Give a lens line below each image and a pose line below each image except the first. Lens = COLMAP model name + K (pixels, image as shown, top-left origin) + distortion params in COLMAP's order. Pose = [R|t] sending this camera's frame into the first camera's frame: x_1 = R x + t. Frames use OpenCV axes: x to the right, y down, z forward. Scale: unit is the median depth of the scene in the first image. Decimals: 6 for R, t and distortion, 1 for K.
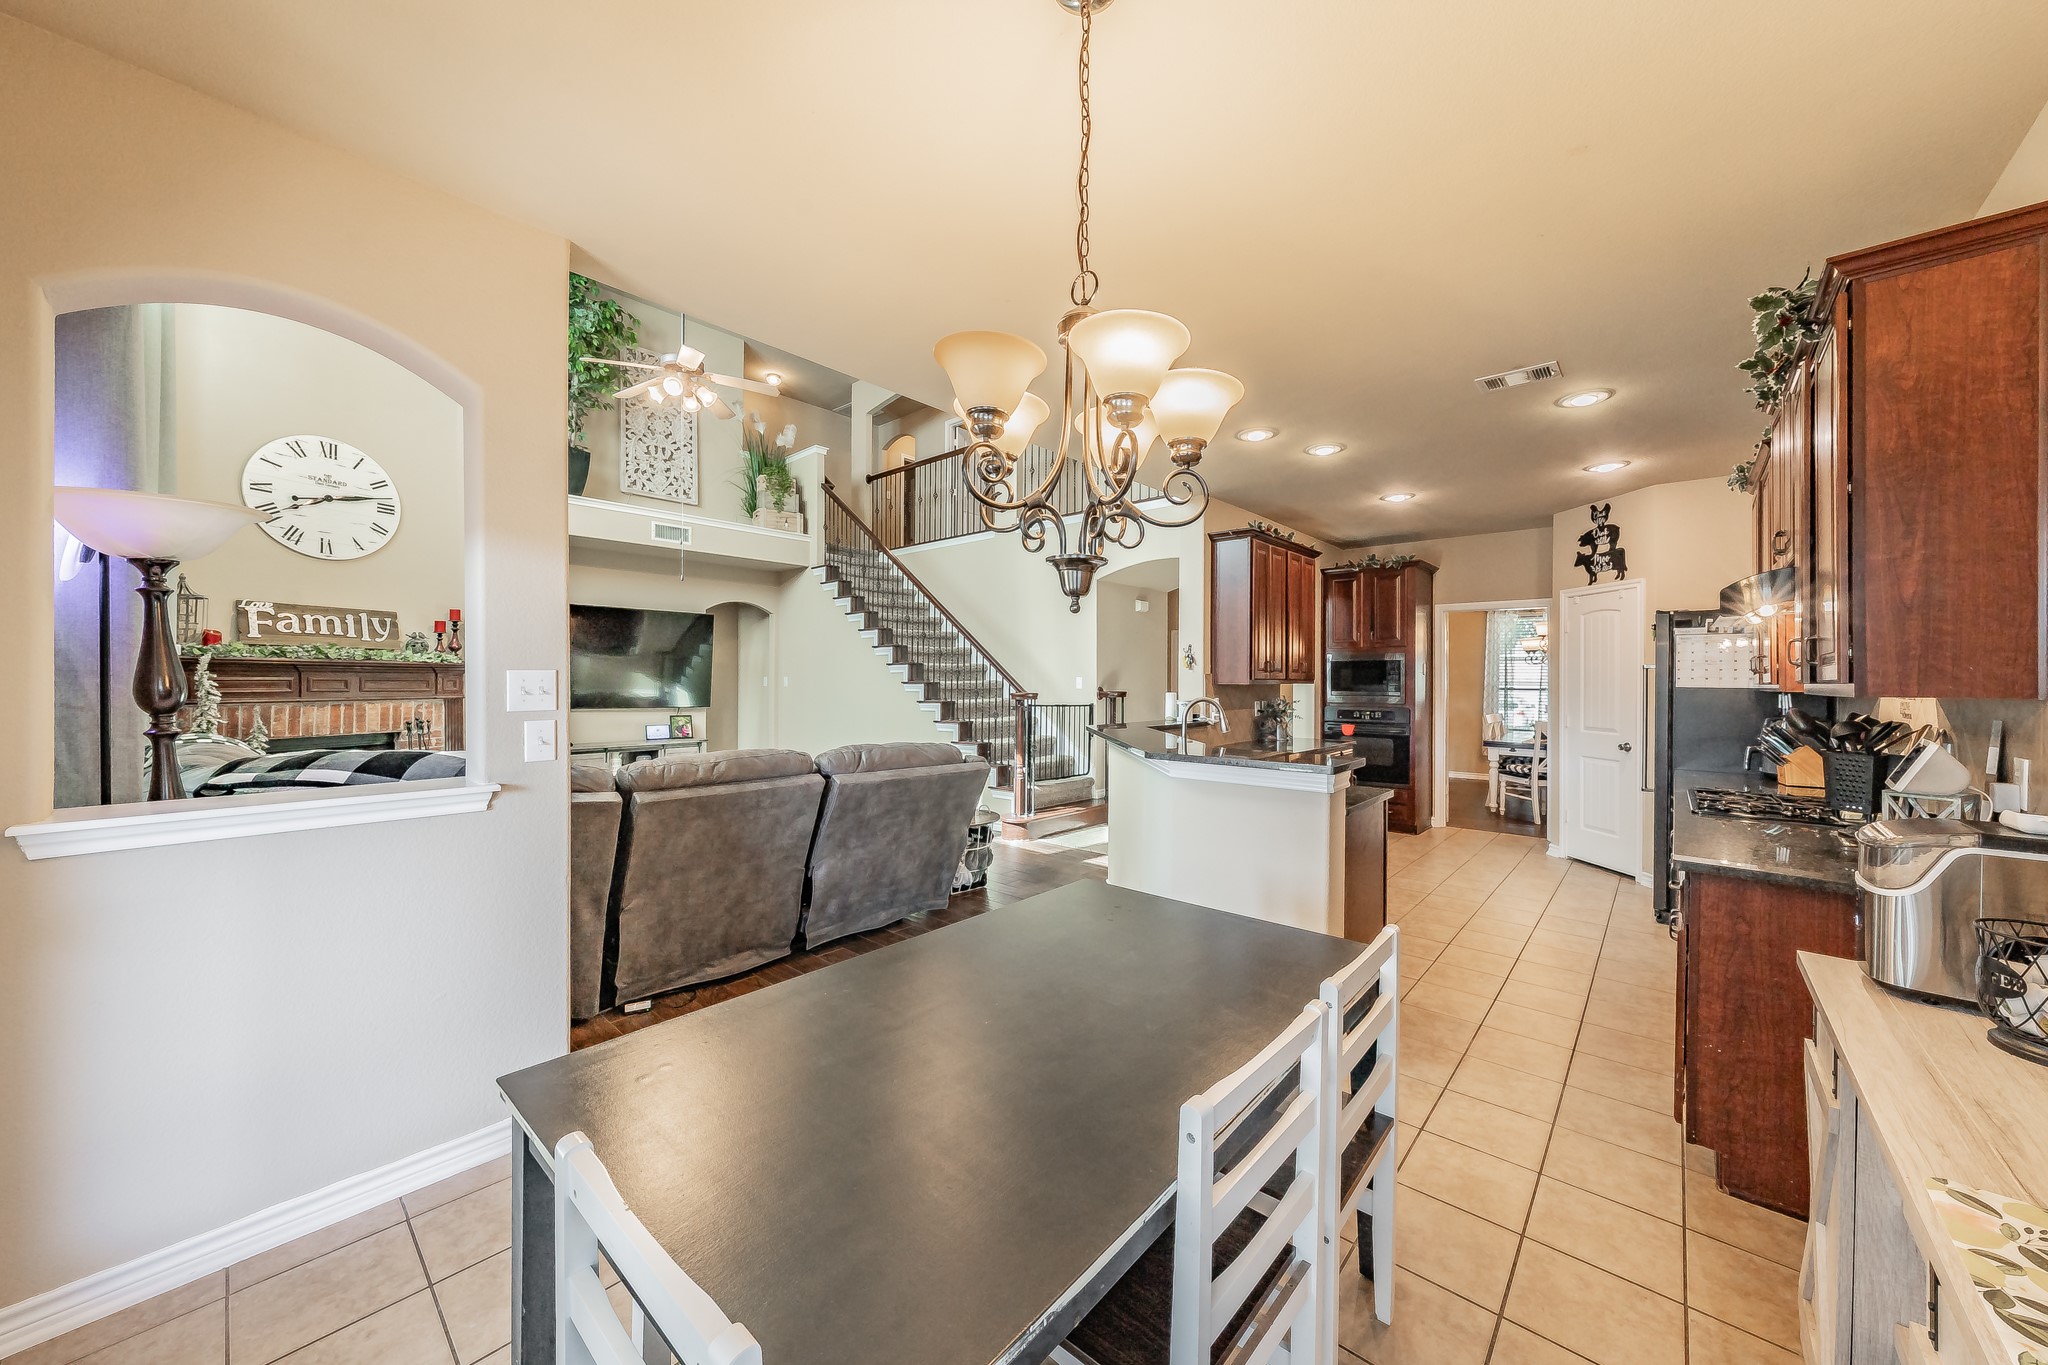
lens RADIAL K [[715.4, 0, 1024.0], [0, 715.4, 682.5], [0, 0, 1]] dist [-0.000321, -0.000019]
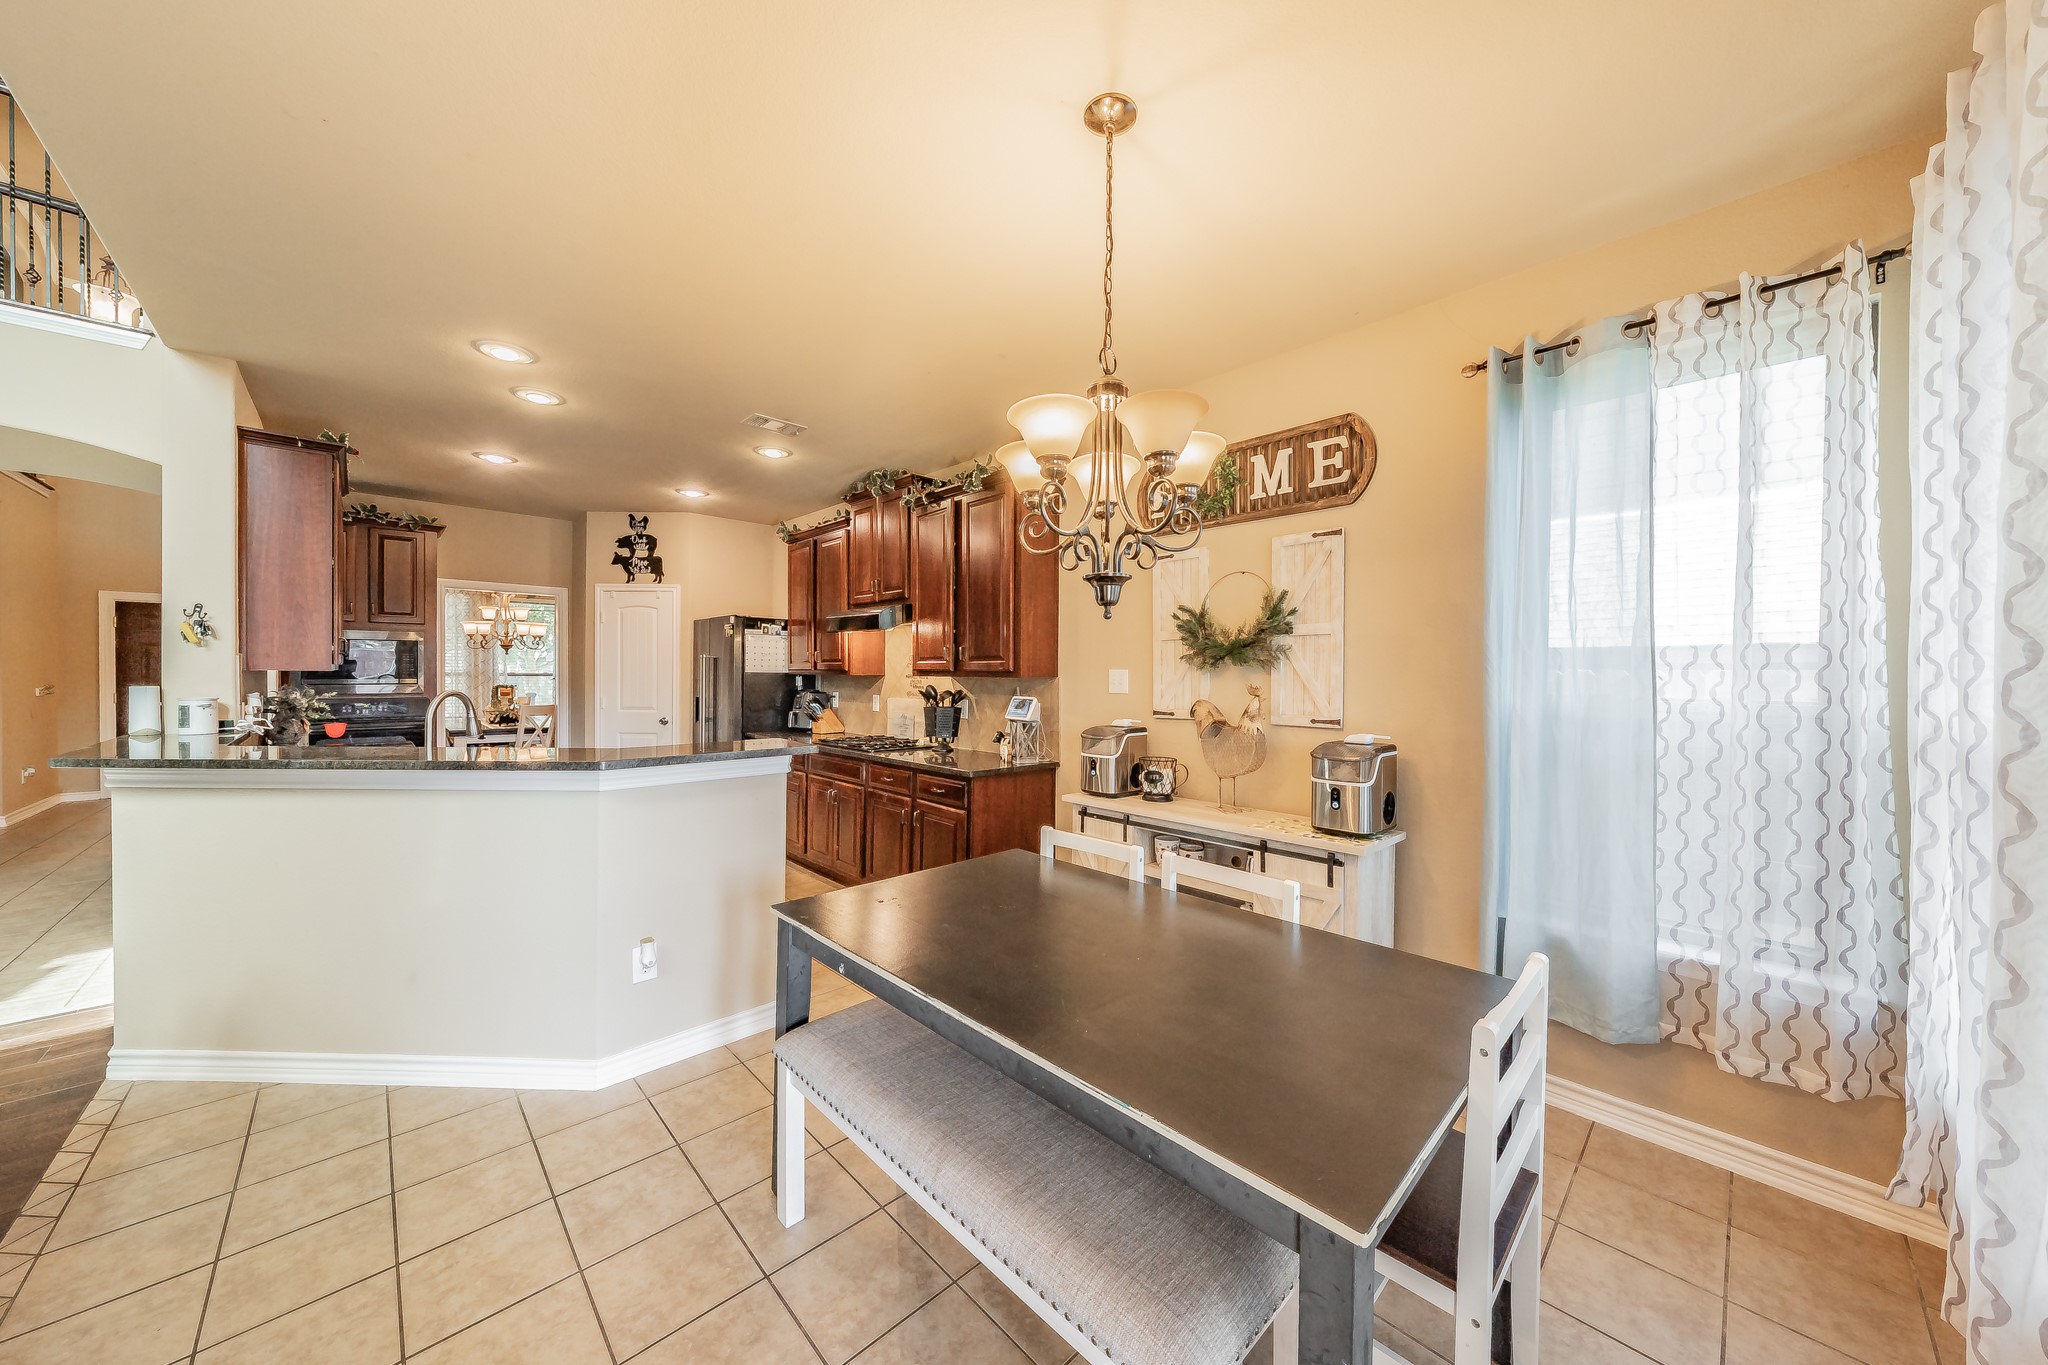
lens RADIAL K [[706.4, 0, 1030.9], [0, 706.4, 674.6], [0, 0, 1]] dist [0.000223, 0.000025]
pose [[0.074303, -0.007345, 0.997209, -0.302640], [-0.007620, 0.999940, 0.007933, -0.002955], [-0.997207, -0.008188, 0.074243, 0.275602]]
